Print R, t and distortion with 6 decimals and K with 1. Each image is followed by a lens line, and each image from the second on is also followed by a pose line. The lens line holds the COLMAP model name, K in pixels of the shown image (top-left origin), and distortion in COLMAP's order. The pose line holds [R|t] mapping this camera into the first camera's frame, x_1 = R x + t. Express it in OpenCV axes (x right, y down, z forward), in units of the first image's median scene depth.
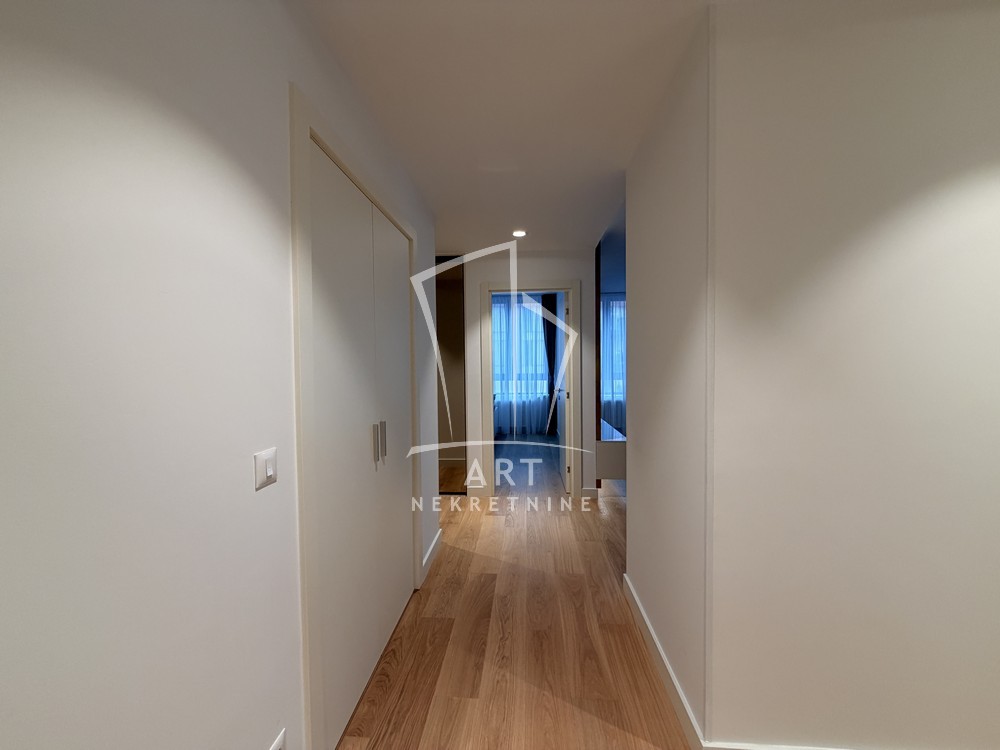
lens RADIAL K [[397.5, 0, 500.0], [0, 397.5, 373.9], [0, 0, 1]] dist [0.002105, -0.000069]
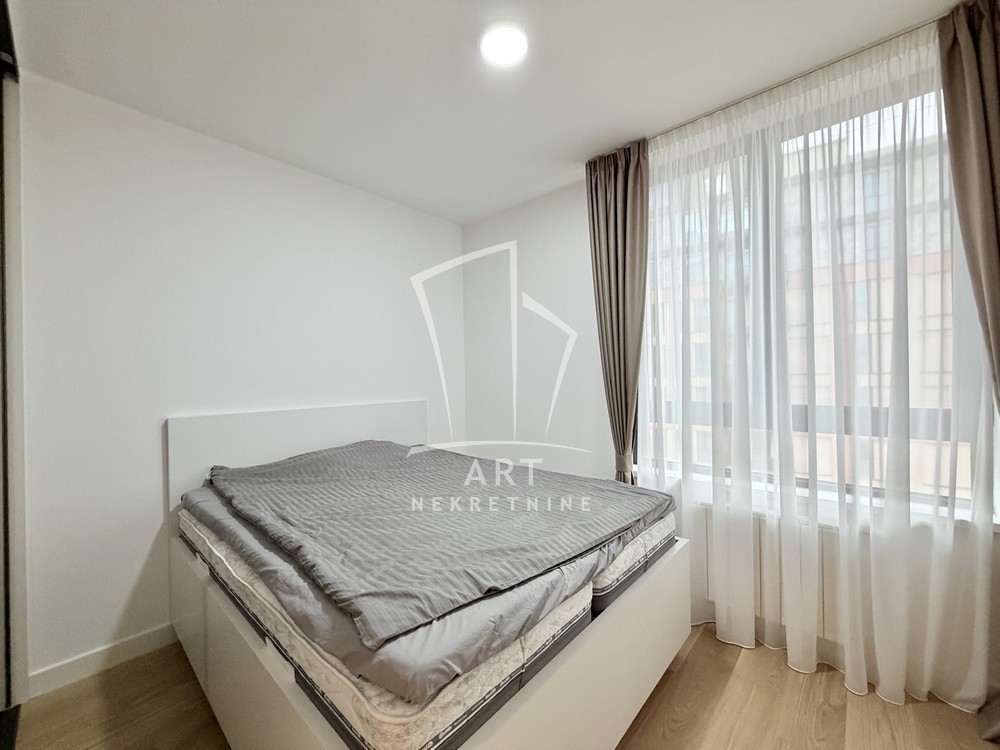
lens RADIAL K [[397.5, 0, 499.8], [0, 397.5, 373.5], [0, 0, 1]] dist [0.002105, -0.000069]
pose [[0.787059, -0.001792, -0.616875, 0.053208], [0.002233, 0.999998, -0.000056, -0.019267], [0.616874, -0.001333, 0.787061, 0.705971]]
